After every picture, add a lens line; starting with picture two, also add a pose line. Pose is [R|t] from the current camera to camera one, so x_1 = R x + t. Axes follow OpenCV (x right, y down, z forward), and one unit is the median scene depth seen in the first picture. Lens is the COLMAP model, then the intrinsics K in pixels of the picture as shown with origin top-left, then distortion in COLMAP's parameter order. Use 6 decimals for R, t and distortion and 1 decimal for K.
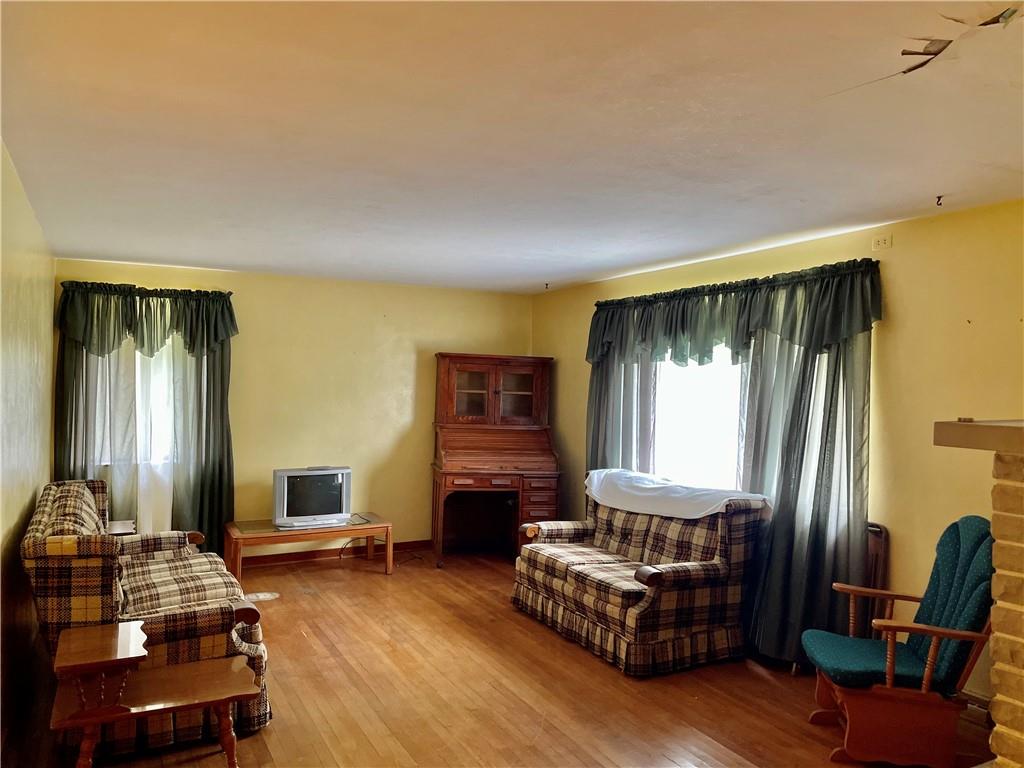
lens RADIAL K [[776.8, 0, 513.0], [0, 776.8, 385.3], [0, 0, 1]] dist [0.074812, -0.065859]
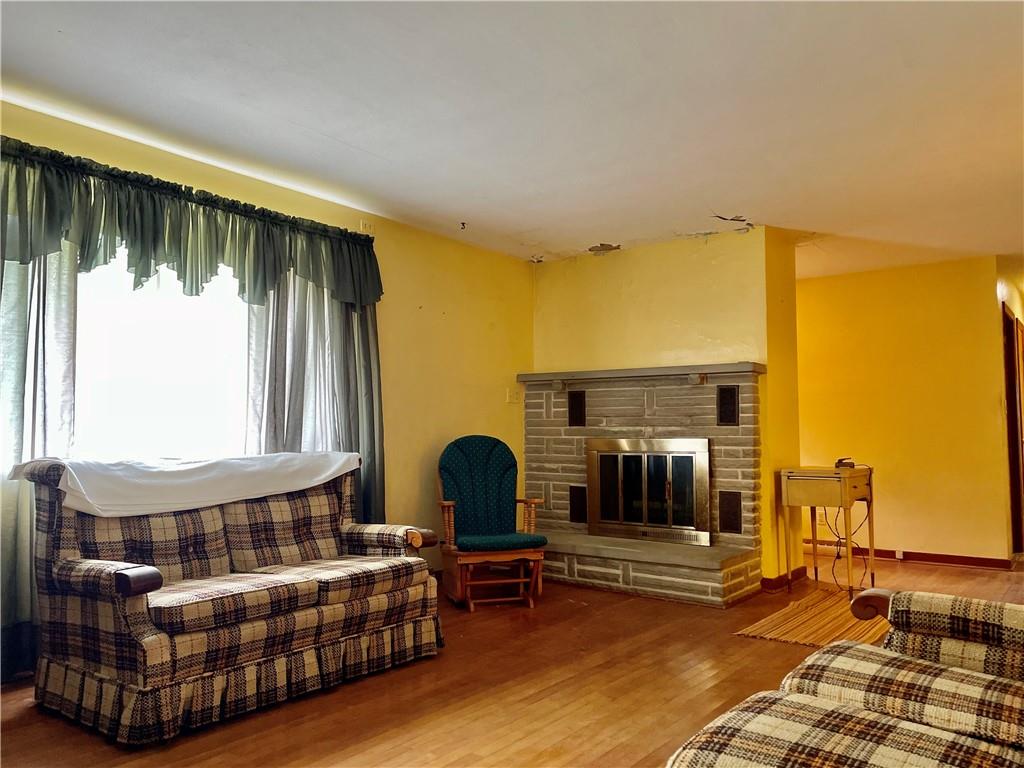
lens RADIAL K [[776.8, 0, 513.0], [0, 776.8, 385.6], [0, 0, 1]] dist [0.074812, -0.065859]
pose [[-0.431404, 0.040287, 0.901259, -0.603061], [-0.001964, 0.998958, -0.045594, 0.100445], [-0.902157, -0.021439, -0.430875, 1.157771]]
